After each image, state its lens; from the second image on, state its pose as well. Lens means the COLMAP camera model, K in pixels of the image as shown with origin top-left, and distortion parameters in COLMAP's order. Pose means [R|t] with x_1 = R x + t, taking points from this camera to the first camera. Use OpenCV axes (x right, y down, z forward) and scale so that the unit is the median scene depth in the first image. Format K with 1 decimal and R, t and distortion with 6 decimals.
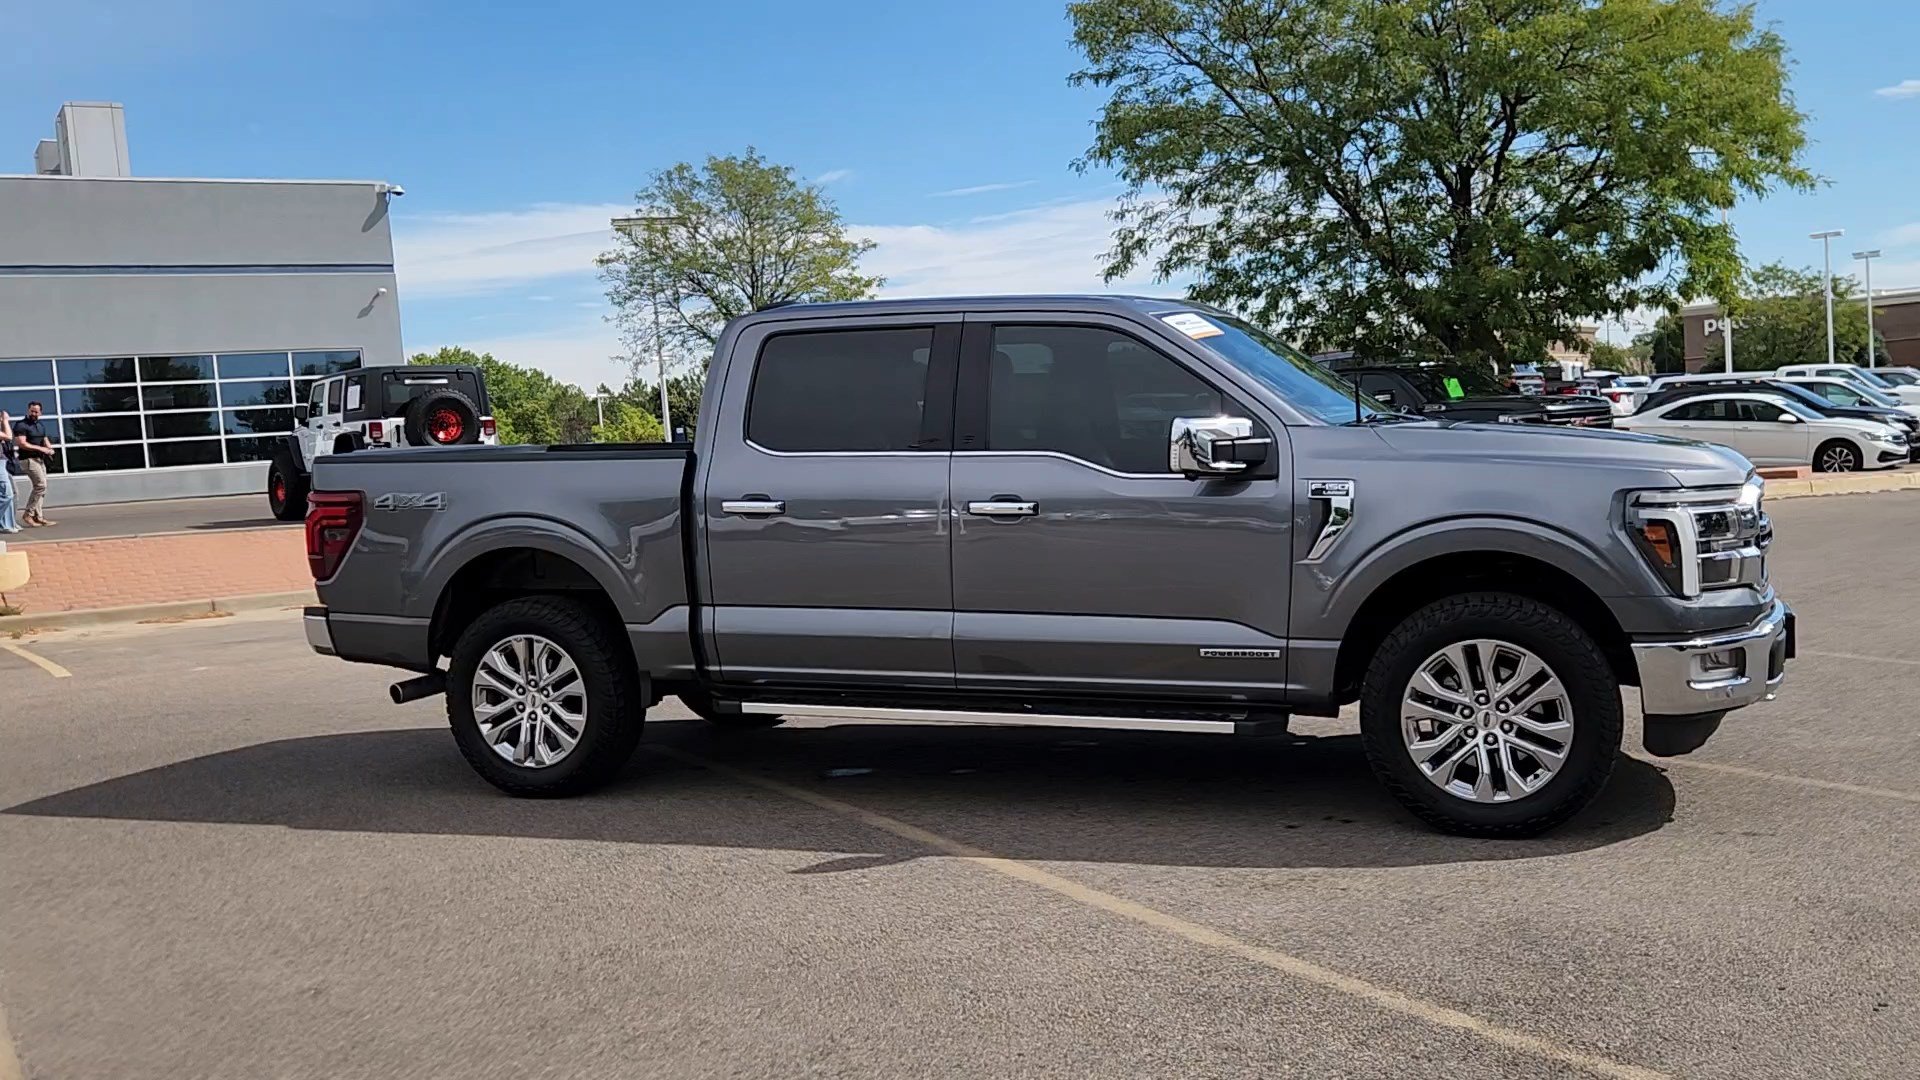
lens RADIAL K [[1777.2, 0, 948.3], [0, 1777.2, 547.4], [0, 0, 1]] dist [0.030606, 0.000000]
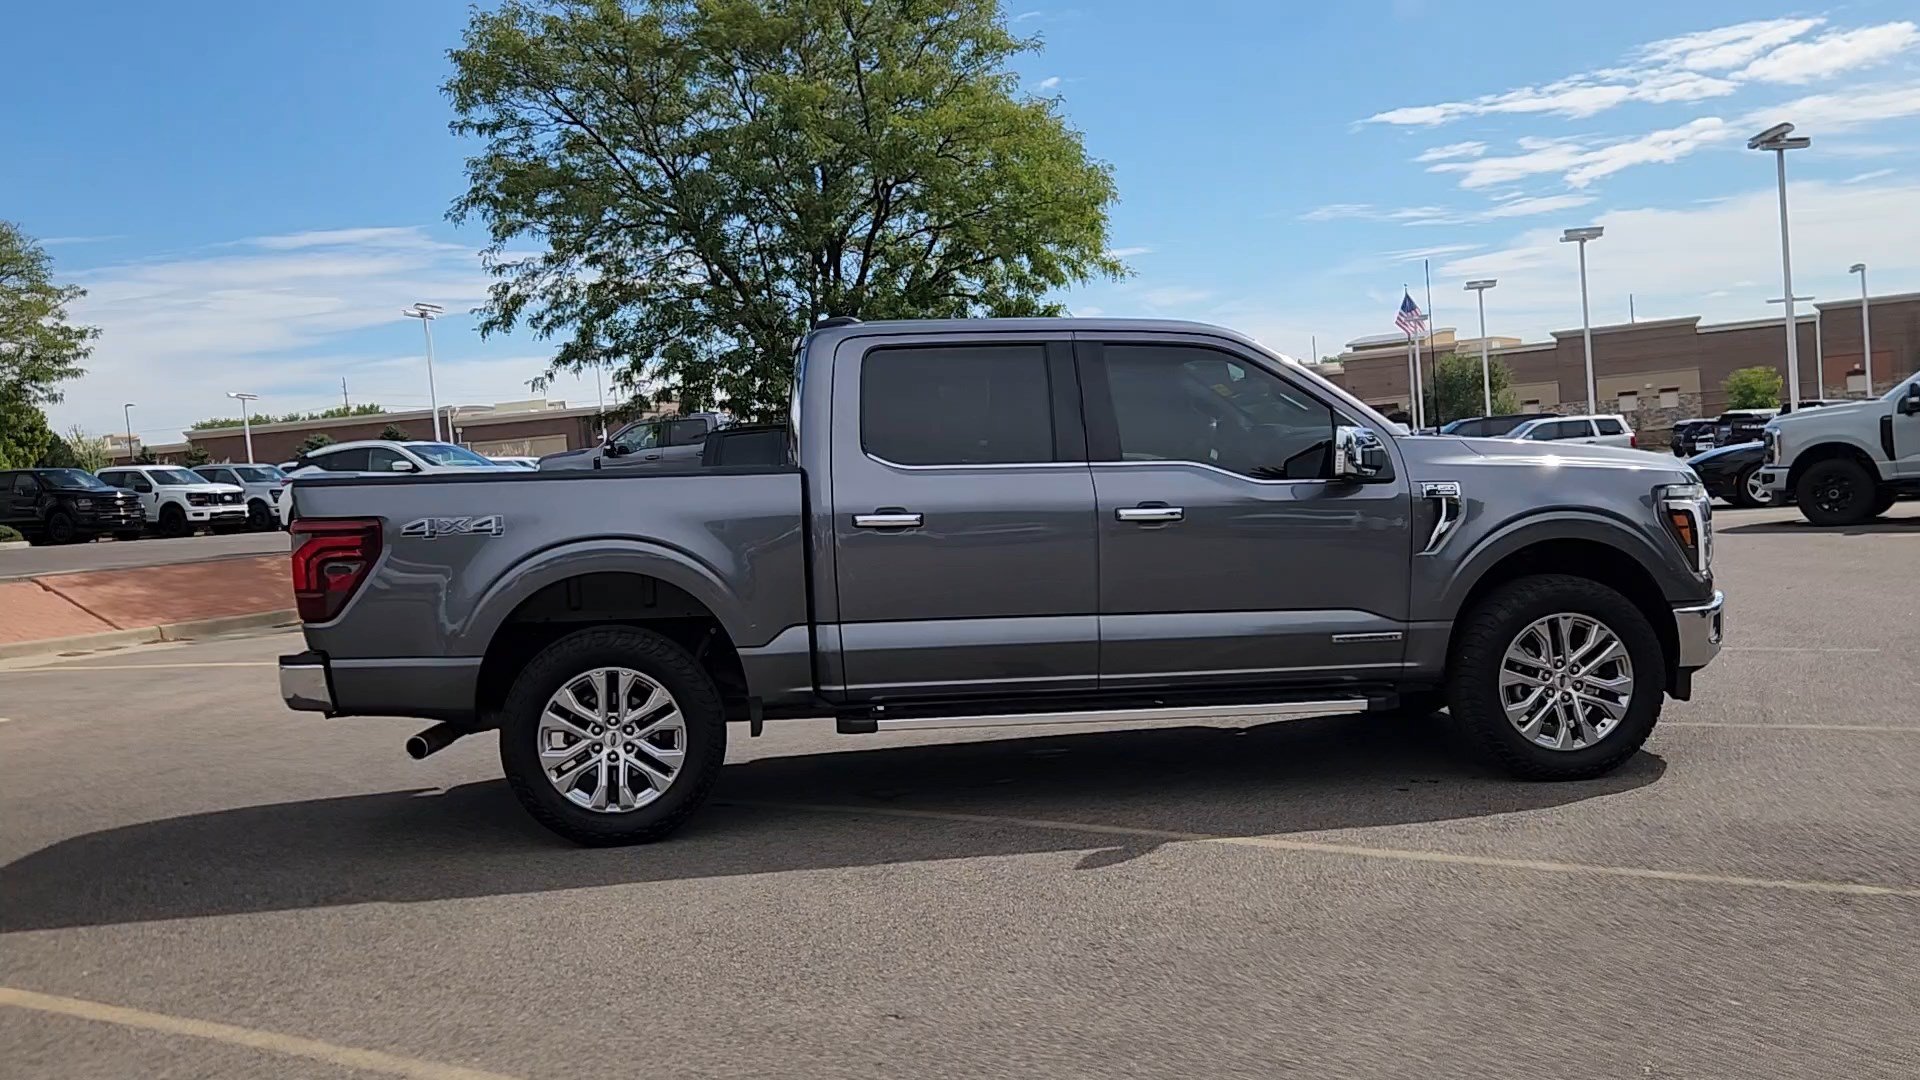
lens RADIAL K [[1776.6, 0, 946.7], [0, 1776.6, 536.7], [0, 0, 1]] dist [0.026022, 0.000000]
pose [[0.888320, -0.019480, 0.458811, -0.523610], [0.041136, 0.998459, -0.037252, 0.023969], [-0.457378, 0.051965, 0.887753, 0.106538]]
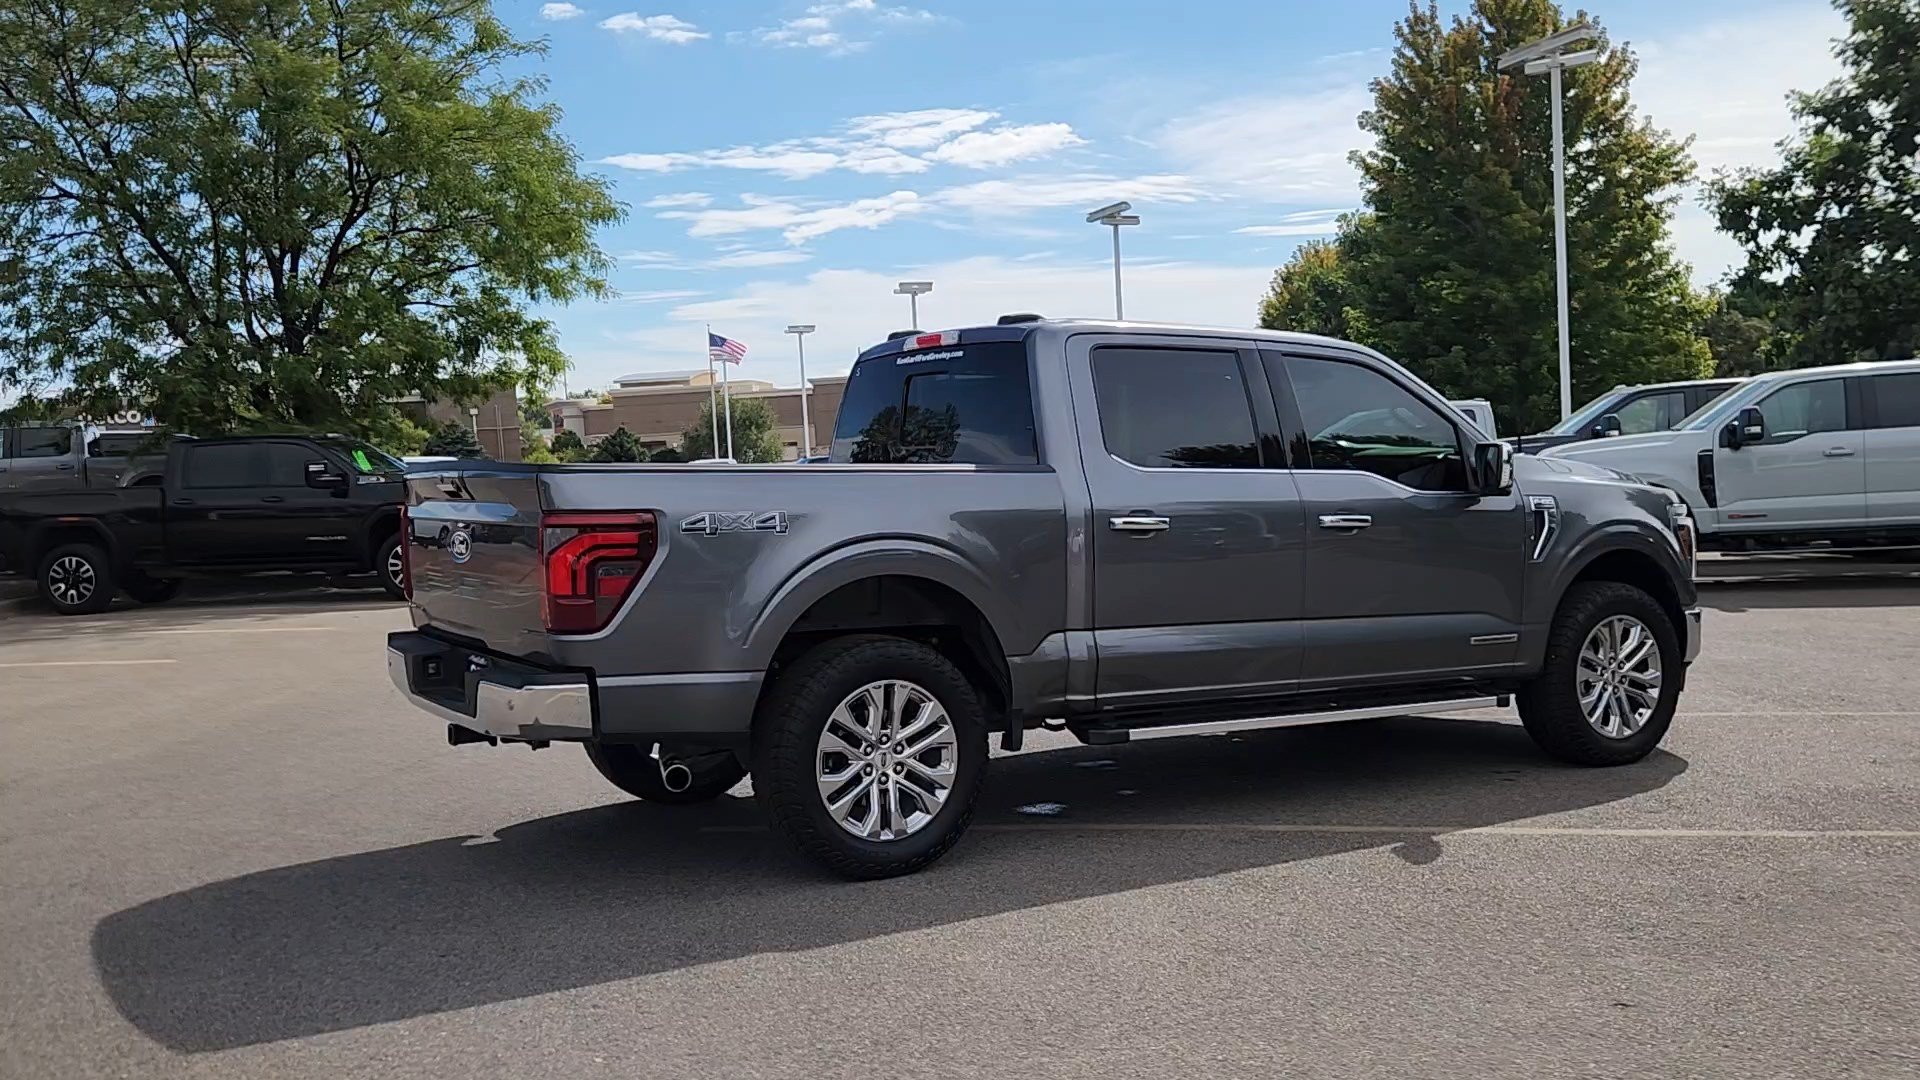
lens RADIAL K [[1776.6, 0, 942.0], [0, 1776.6, 544.7], [0, 0, 1]] dist [0.026022, 0.000000]
pose [[0.622440, -0.005150, 0.782650, -0.910762], [0.050063, 0.998193, -0.033246, 0.015115], [-0.781065, 0.059876, 0.621573, 0.476772]]
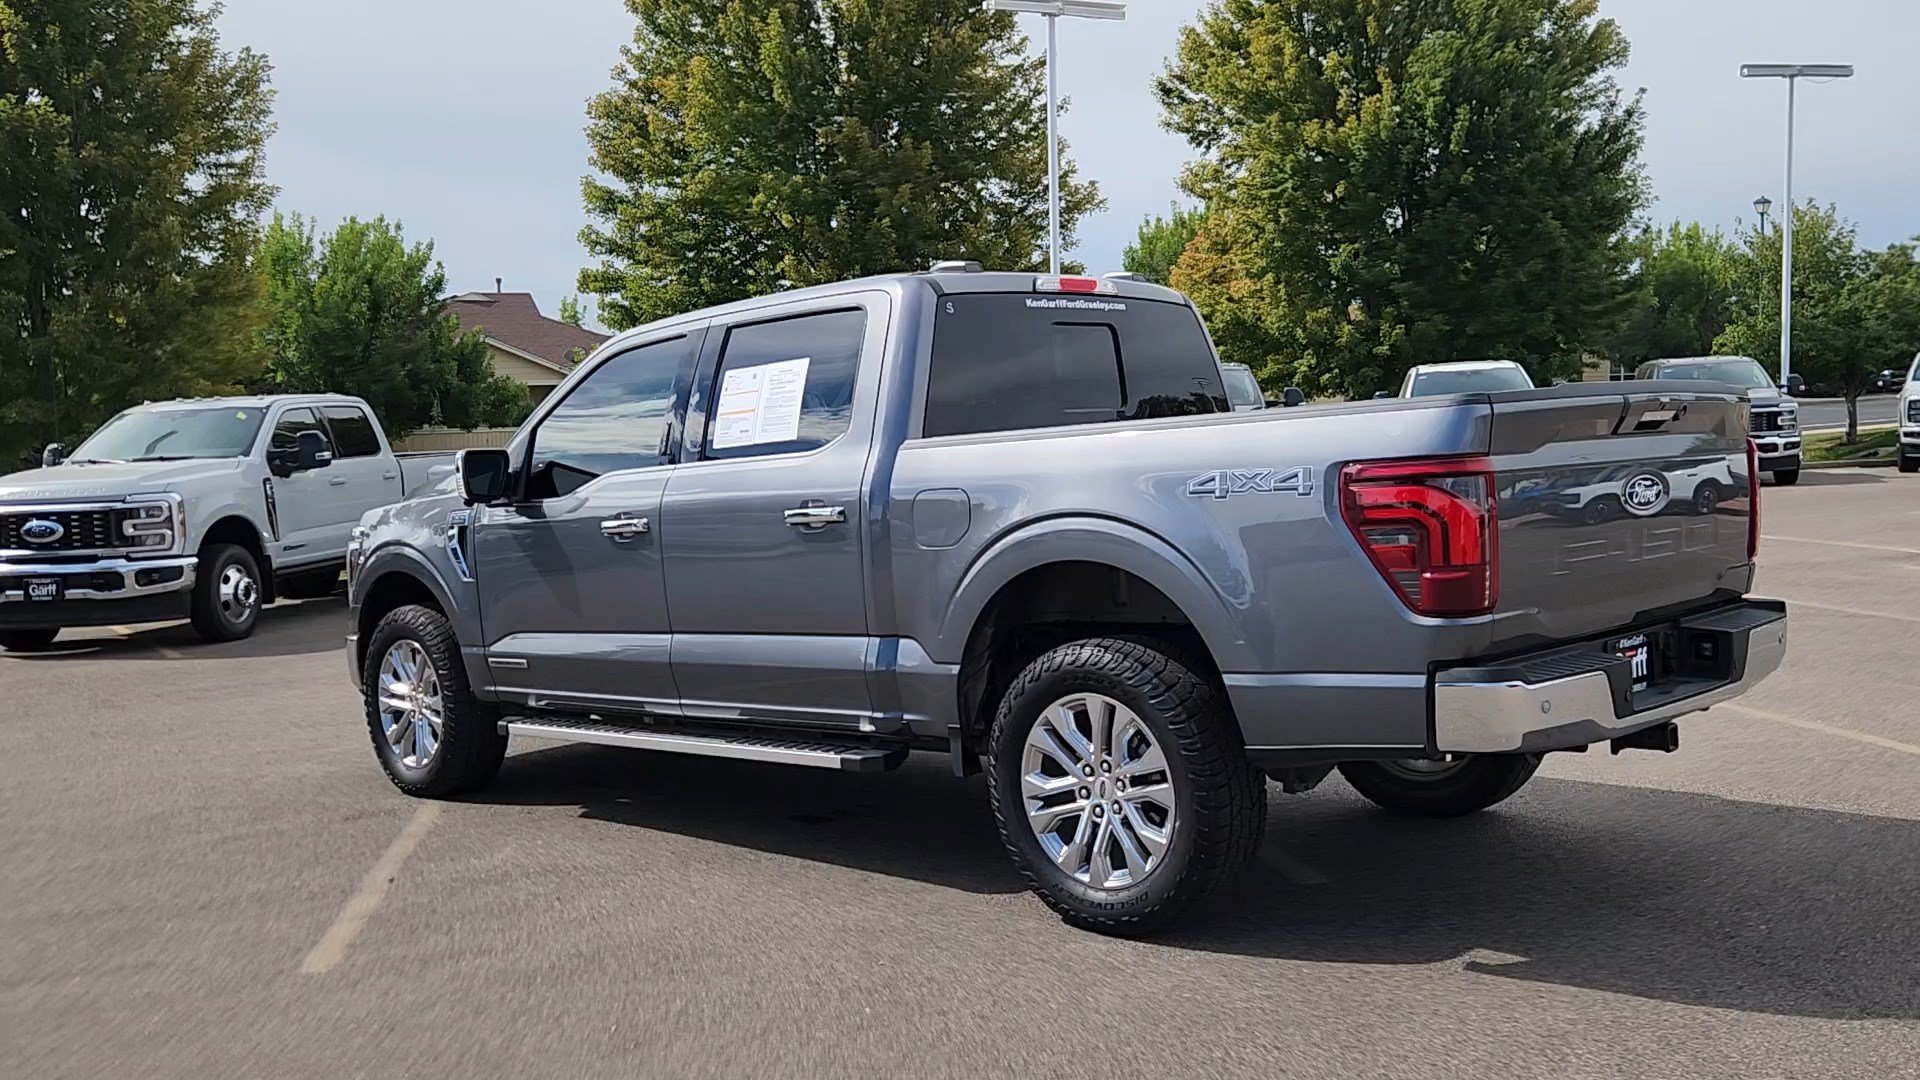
lens RADIAL K [[1776.6, 0, 947.2], [0, 1776.6, 538.7], [0, 0, 1]] dist [0.026022, 0.000000]
pose [[-0.917406, 0.068352, 0.392039, -0.376644], [0.114527, 0.988809, 0.095605, -0.106852], [-0.381117, 0.132608, -0.914967, 1.975581]]
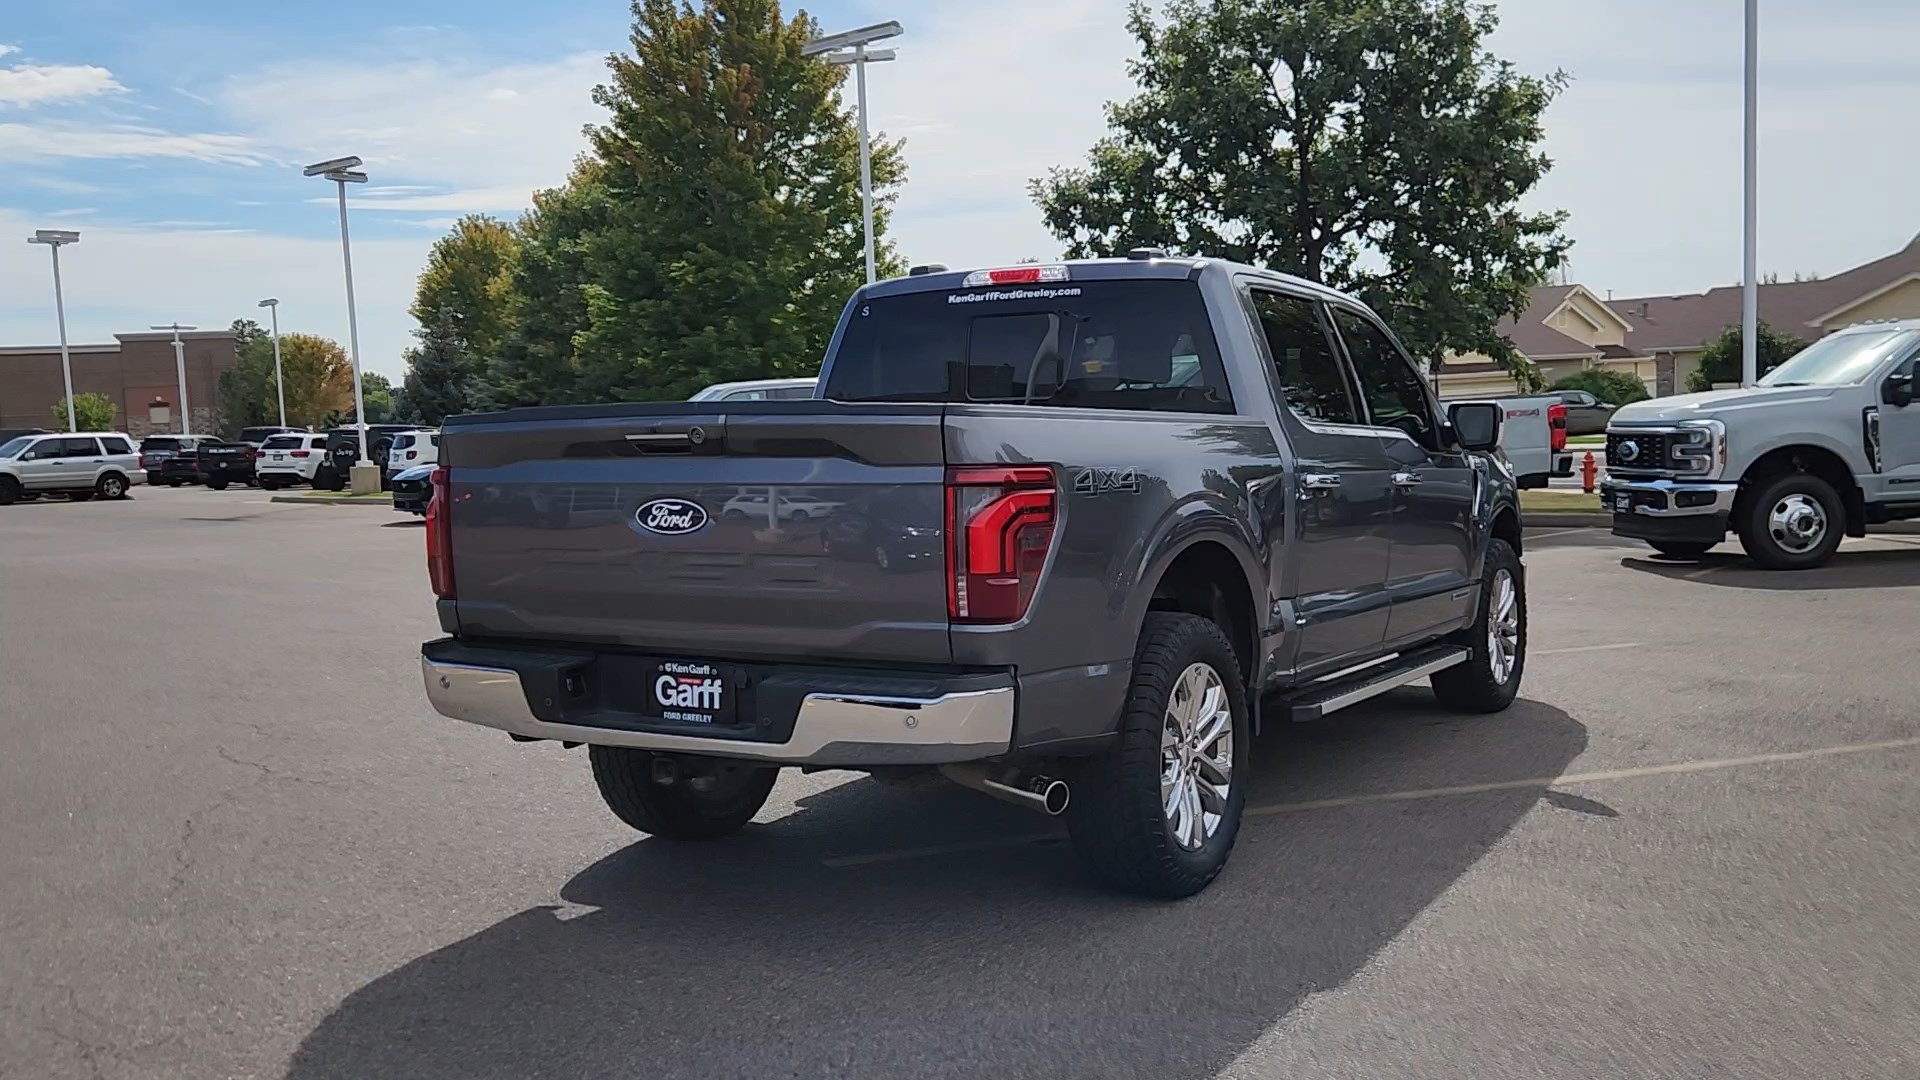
lens RADIAL K [[1776.6, 0, 944.3], [0, 1776.6, 544.4], [0, 0, 1]] dist [0.026022, 0.000000]
pose [[0.171152, -0.023143, 0.984973, -1.001503], [0.080205, 0.996733, 0.009482, -0.014468], [-0.981975, 0.077377, 0.172449, 1.013614]]
